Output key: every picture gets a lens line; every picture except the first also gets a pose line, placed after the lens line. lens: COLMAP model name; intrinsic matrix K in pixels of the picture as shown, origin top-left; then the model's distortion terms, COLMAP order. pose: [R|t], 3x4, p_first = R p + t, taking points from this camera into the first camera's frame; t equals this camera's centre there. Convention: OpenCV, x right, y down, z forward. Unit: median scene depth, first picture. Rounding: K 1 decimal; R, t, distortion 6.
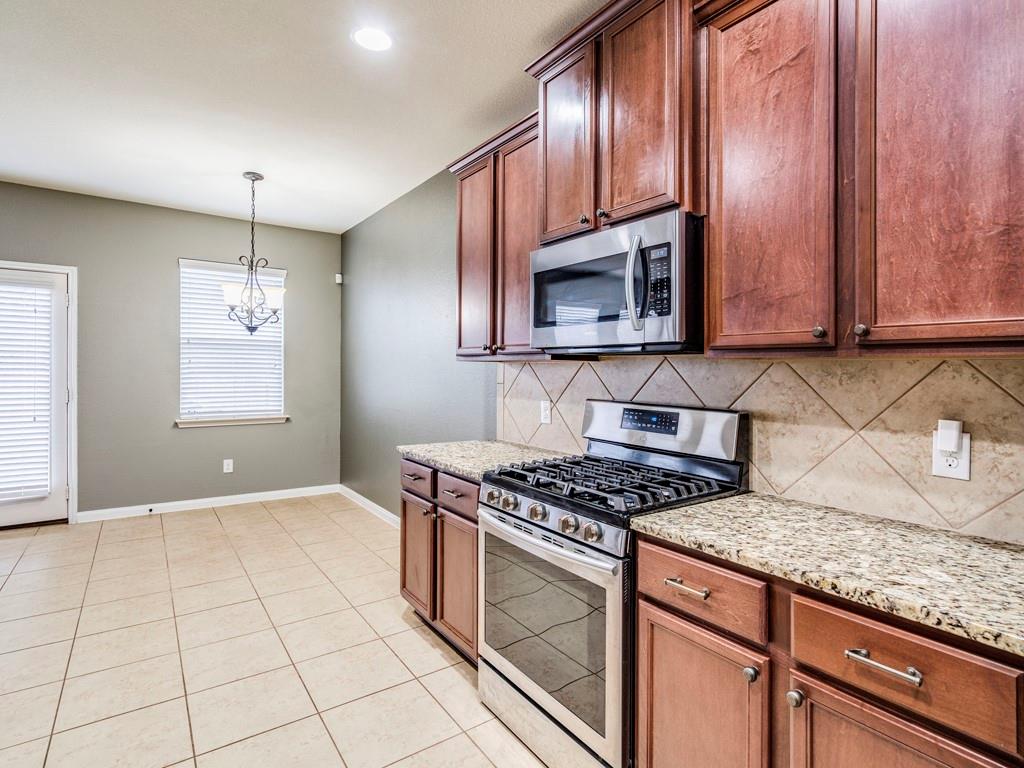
lens RADIAL K [[531.7, 0, 496.2], [0, 531.7, 372.2], [0, 0, 1]] dist [-0.007192, 0.002289]
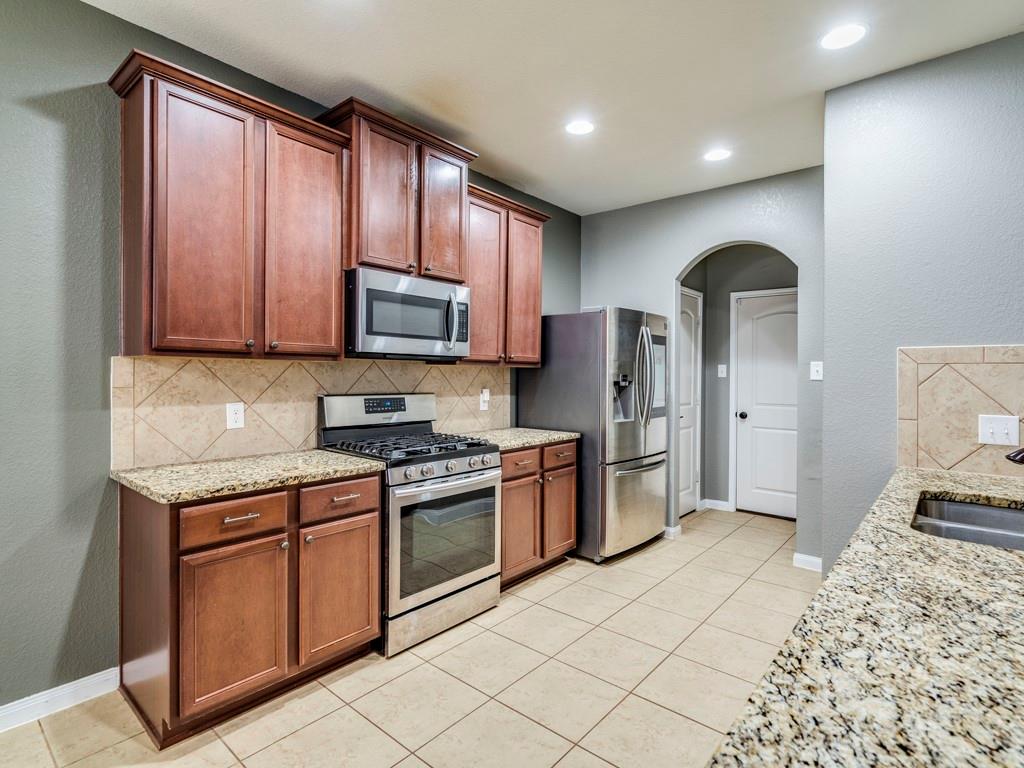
lens RADIAL K [[531.7, 0, 513.9], [0, 531.7, 378.0], [0, 0, 1]] dist [-0.007192, 0.002289]
pose [[-0.262099, -0.024324, 0.964734, -0.607646], [-0.011650, 0.999689, 0.022040, -0.009652], [-0.964971, -0.005462, -0.262301, 0.526378]]
